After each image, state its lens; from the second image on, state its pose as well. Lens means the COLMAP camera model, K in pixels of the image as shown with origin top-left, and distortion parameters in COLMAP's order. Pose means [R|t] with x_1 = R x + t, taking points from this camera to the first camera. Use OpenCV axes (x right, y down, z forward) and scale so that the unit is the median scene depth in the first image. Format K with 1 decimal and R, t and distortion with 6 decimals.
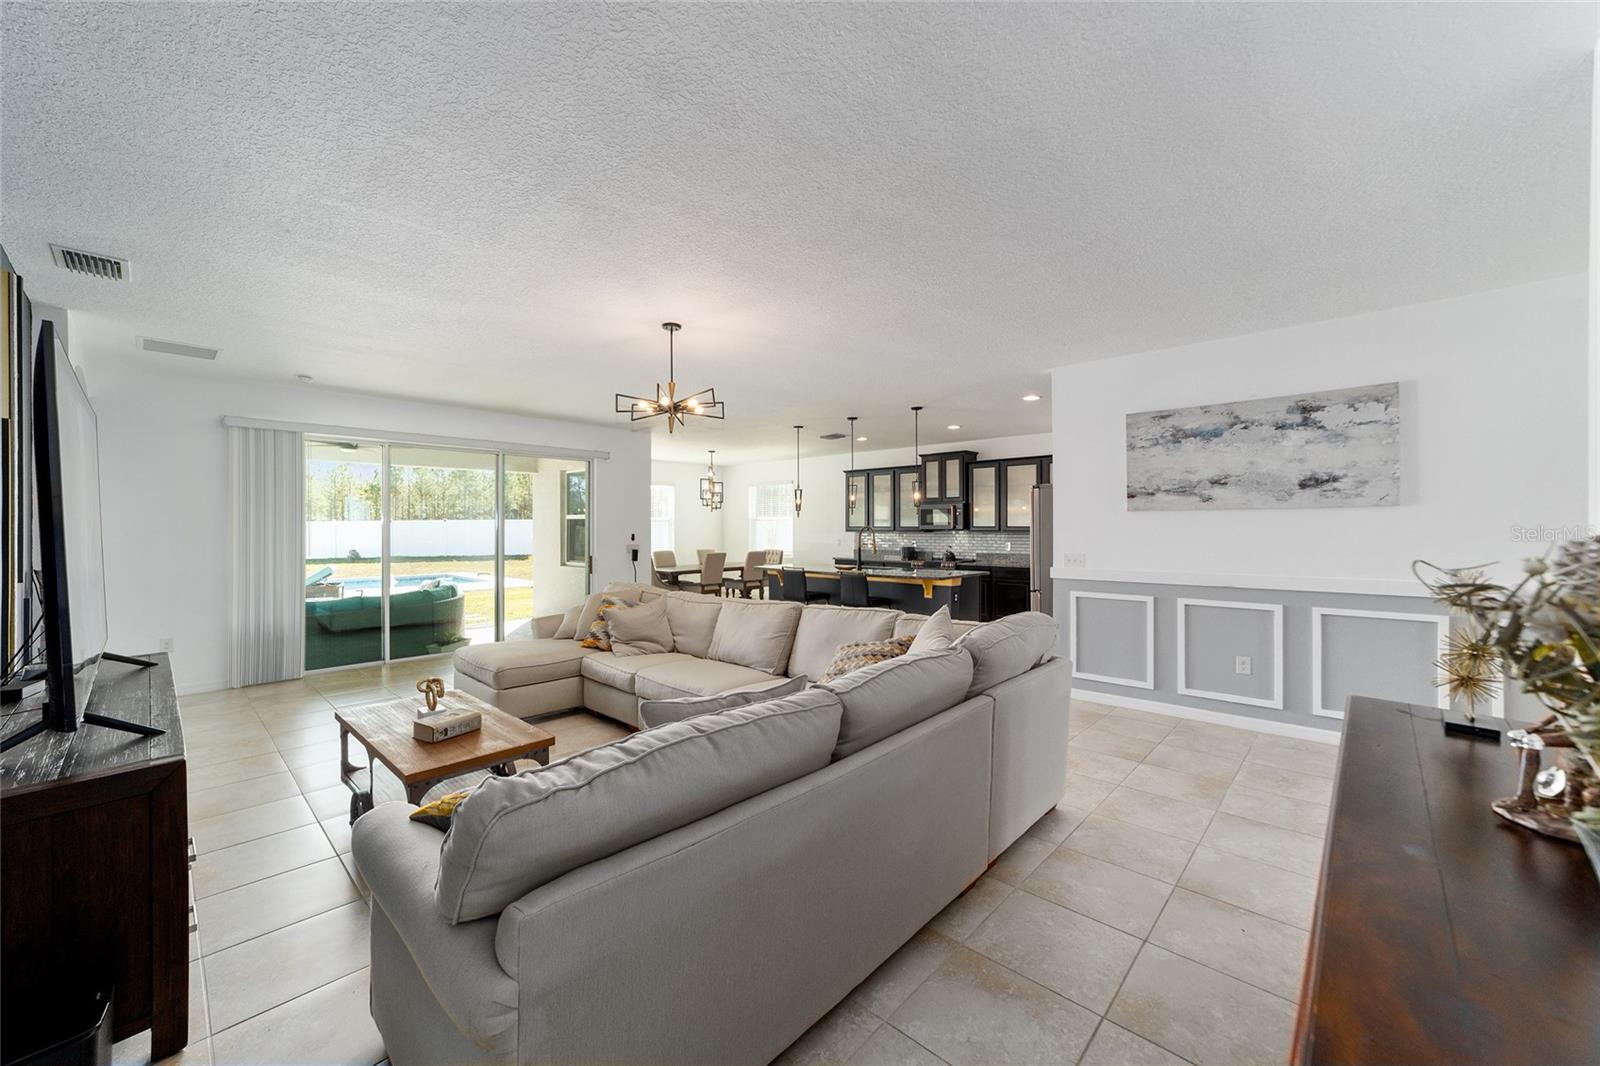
lens RADIAL K [[615.6, 0, 789.3], [0, 615.6, 528.7], [0, 0, 1]] dist [-0.011215, 0.004603]
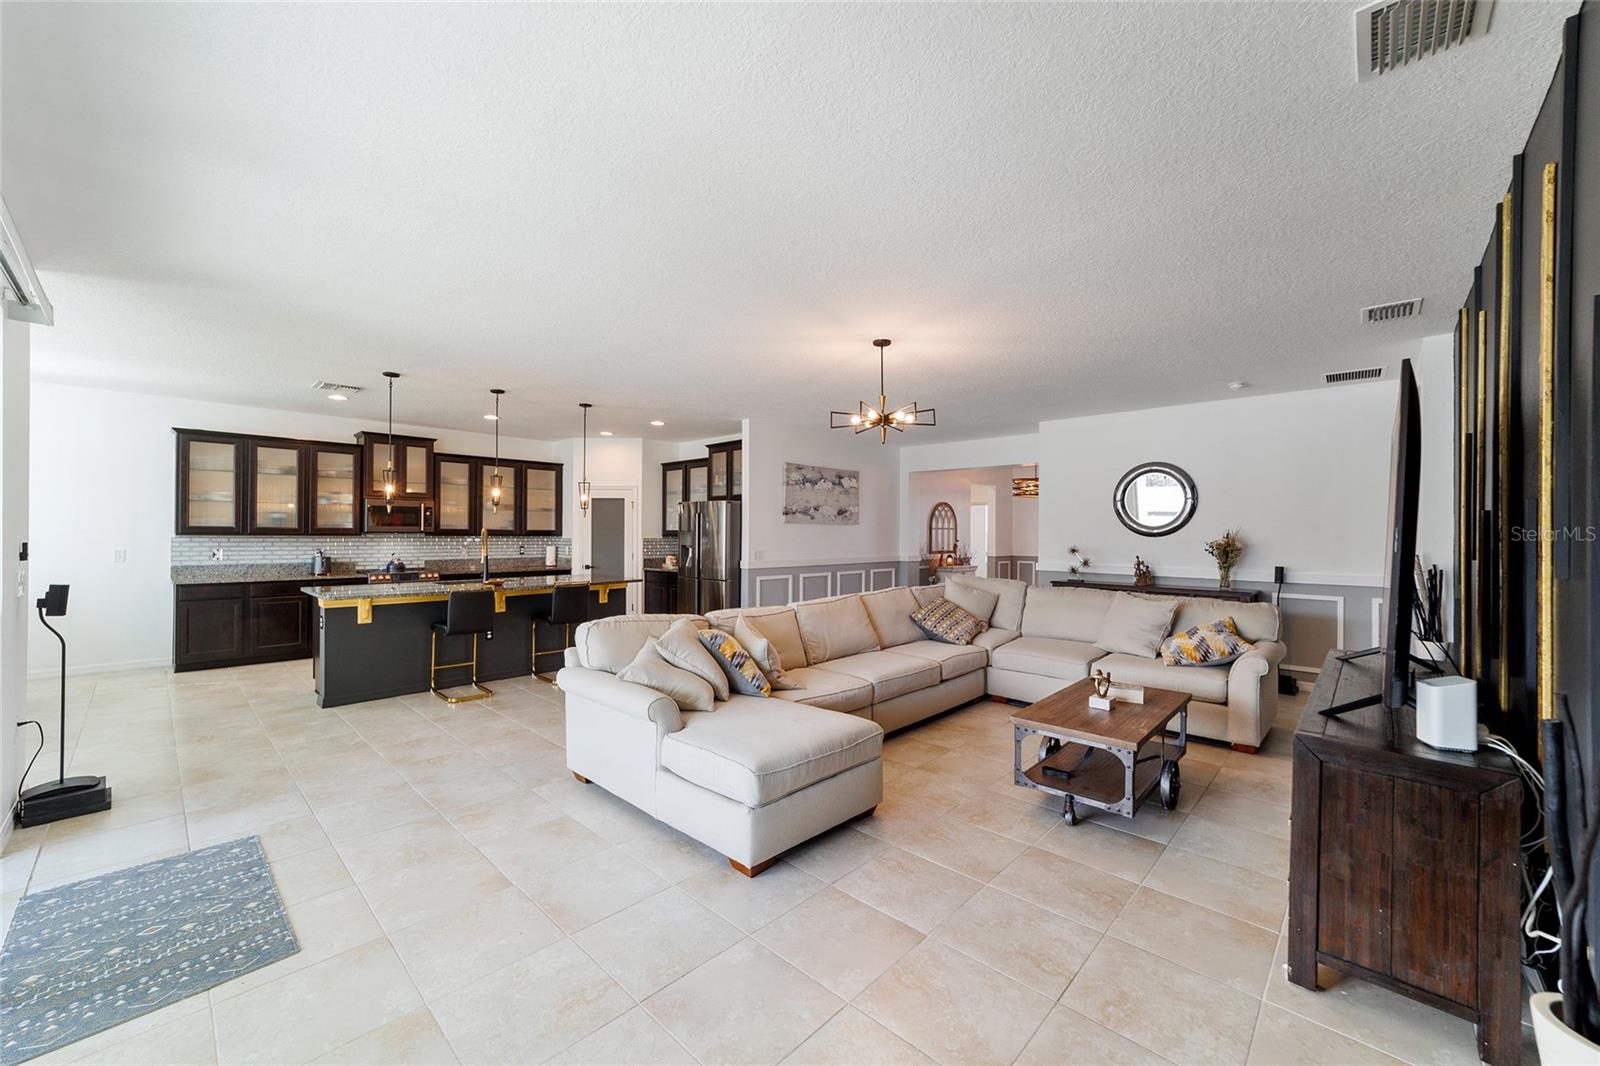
lens RADIAL K [[615.6, 0, 783.2], [0, 615.6, 533.6], [0, 0, 1]] dist [-0.011215, 0.004603]
pose [[0.017544, 0.001648, 0.999845, -0.549427], [-0.006201, 0.999980, -0.001540, 0.000980], [-0.999827, -0.006173, 0.017554, 0.505969]]
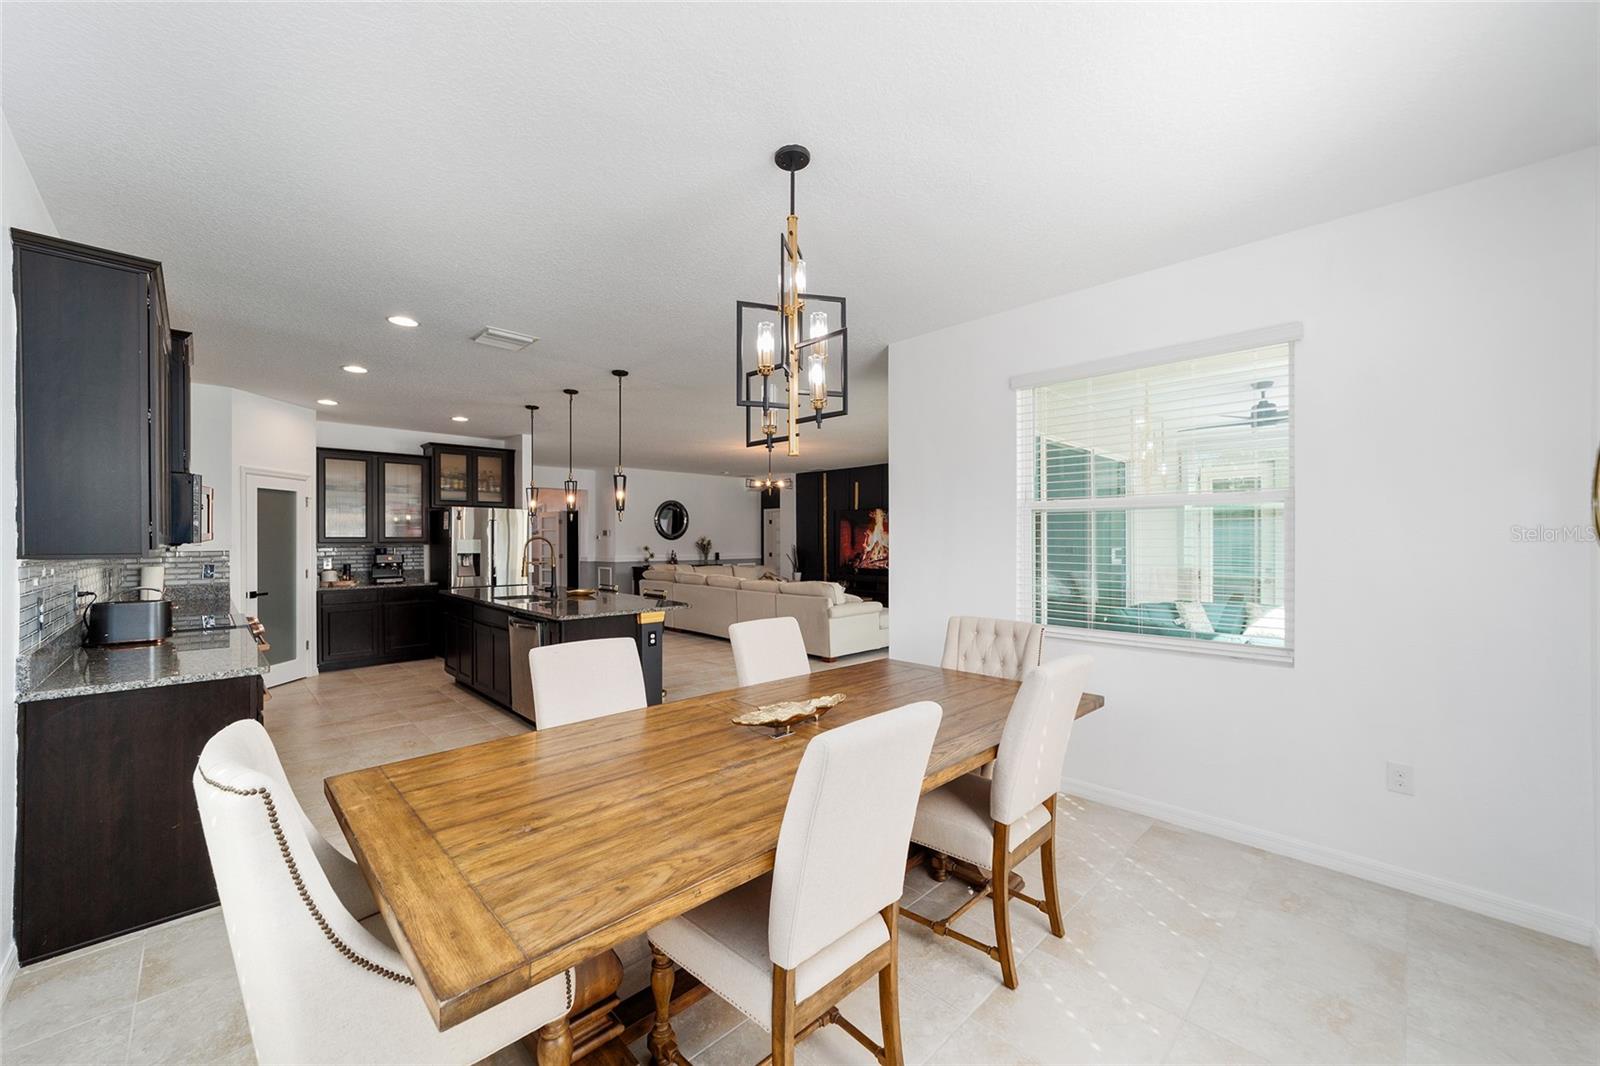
lens RADIAL K [[615.6, 0, 788.9], [0, 615.6, 536.5], [0, 0, 1]] dist [-0.011215, 0.004603]
pose [[-0.998924, 0.004128, 0.046185, -0.160715], [0.003949, 0.999984, -0.003966, -0.000339], [-0.046200, -0.003779, -0.998925, 1.416646]]
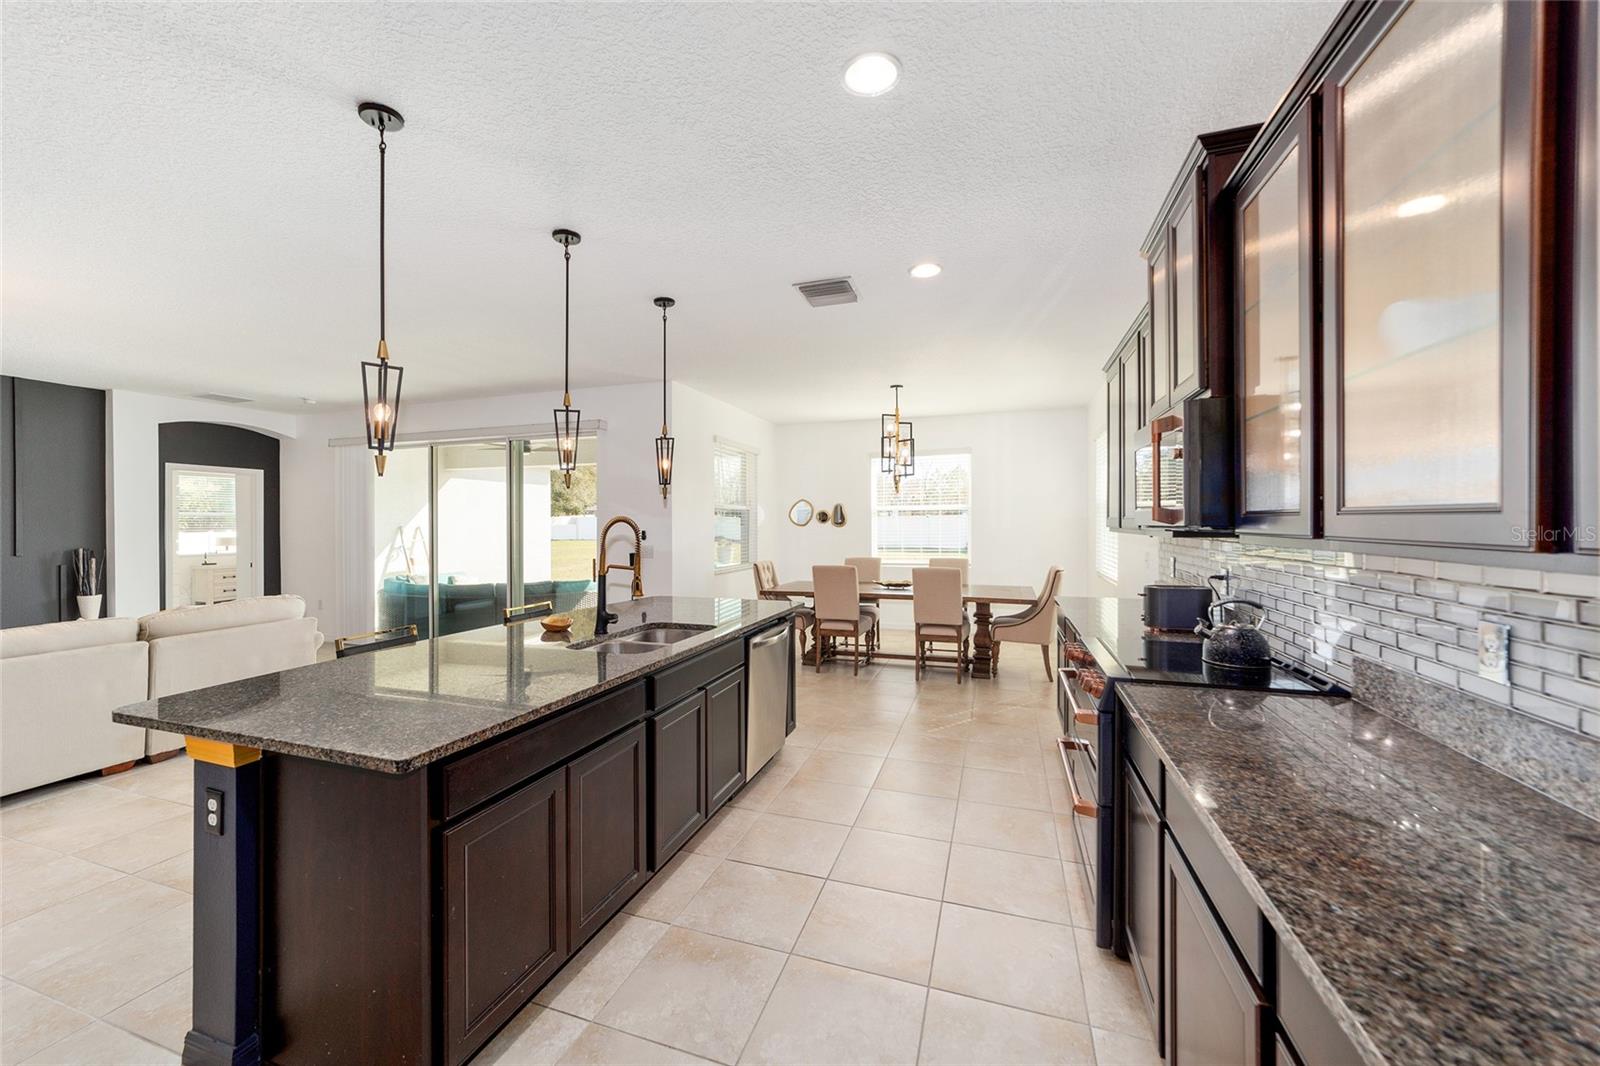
lens RADIAL K [[615.6, 0, 788.1], [0, 615.6, 526.4], [0, 0, 1]] dist [-0.011215, 0.004603]
pose [[0.416284, 0.006918, -0.909208, 0.430266], [0.000827, 0.999968, 0.007988, -0.001691], [0.909234, -0.004077, 0.416265, 0.806393]]
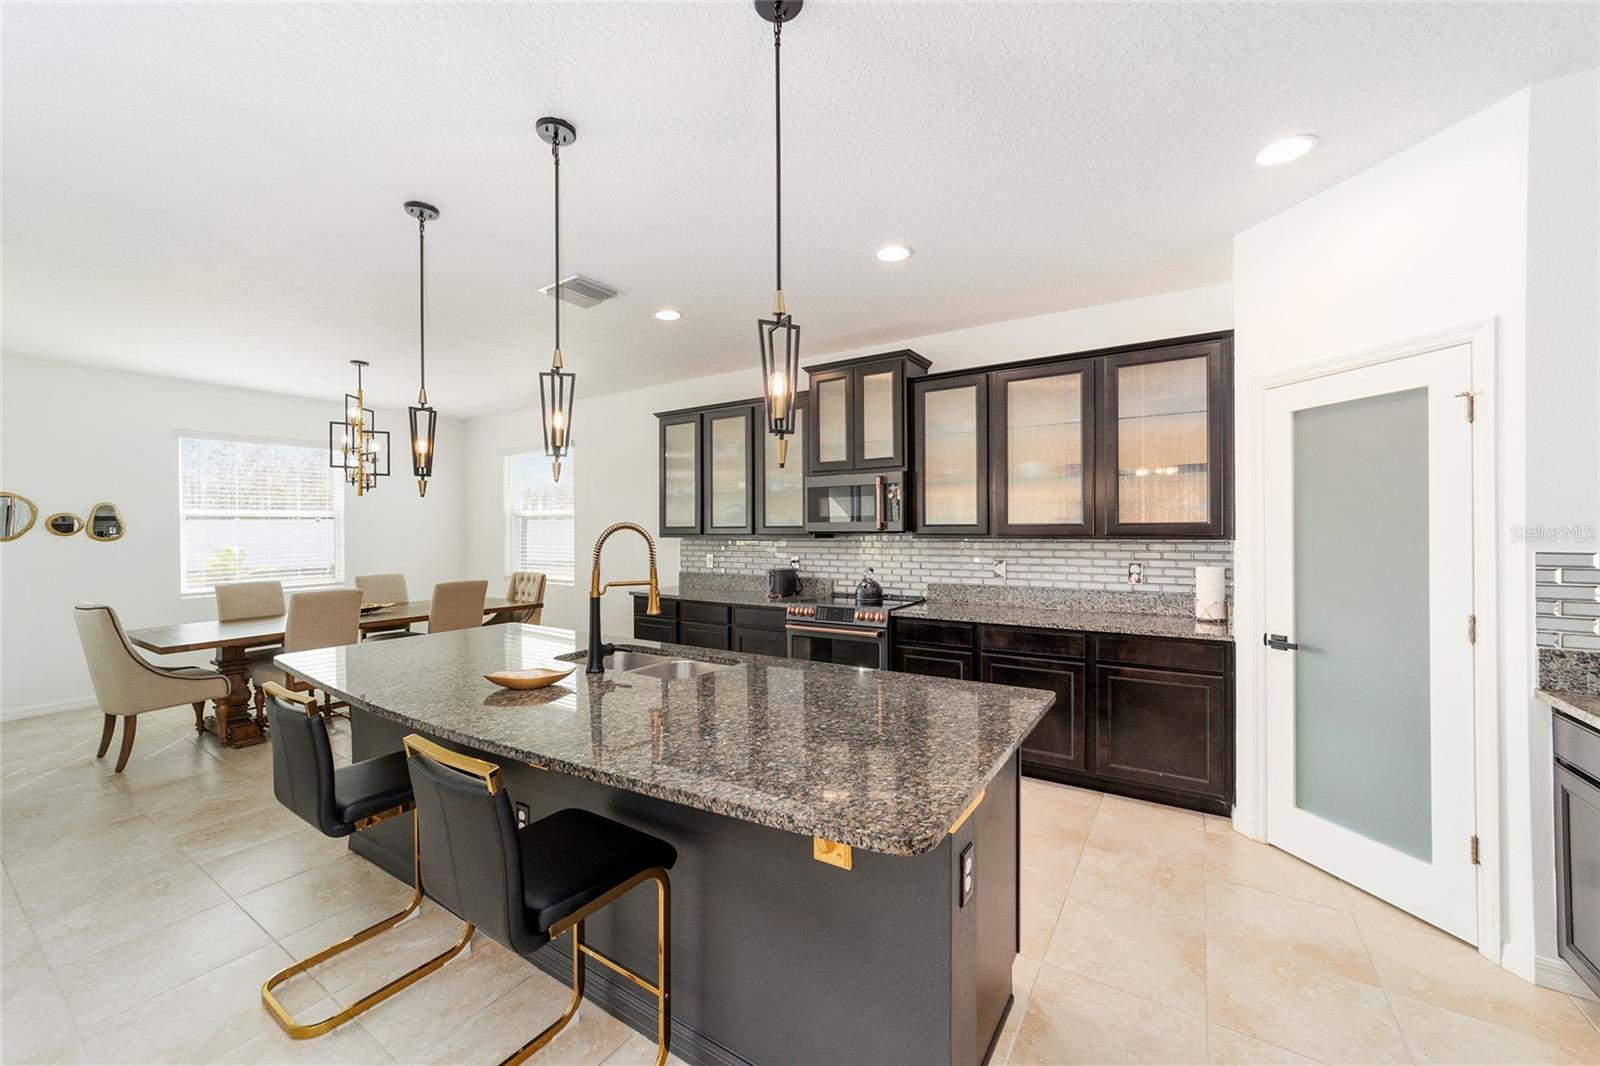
lens RADIAL K [[615.6, 0, 795.0], [0, 615.6, 532.4], [0, 0, 1]] dist [-0.011215, 0.004603]
pose [[0.983526, -0.006074, 0.180662, 0.128918], [0.005197, 0.999972, 0.005327, -0.001098], [-0.180690, -0.004300, 0.983531, 0.585552]]
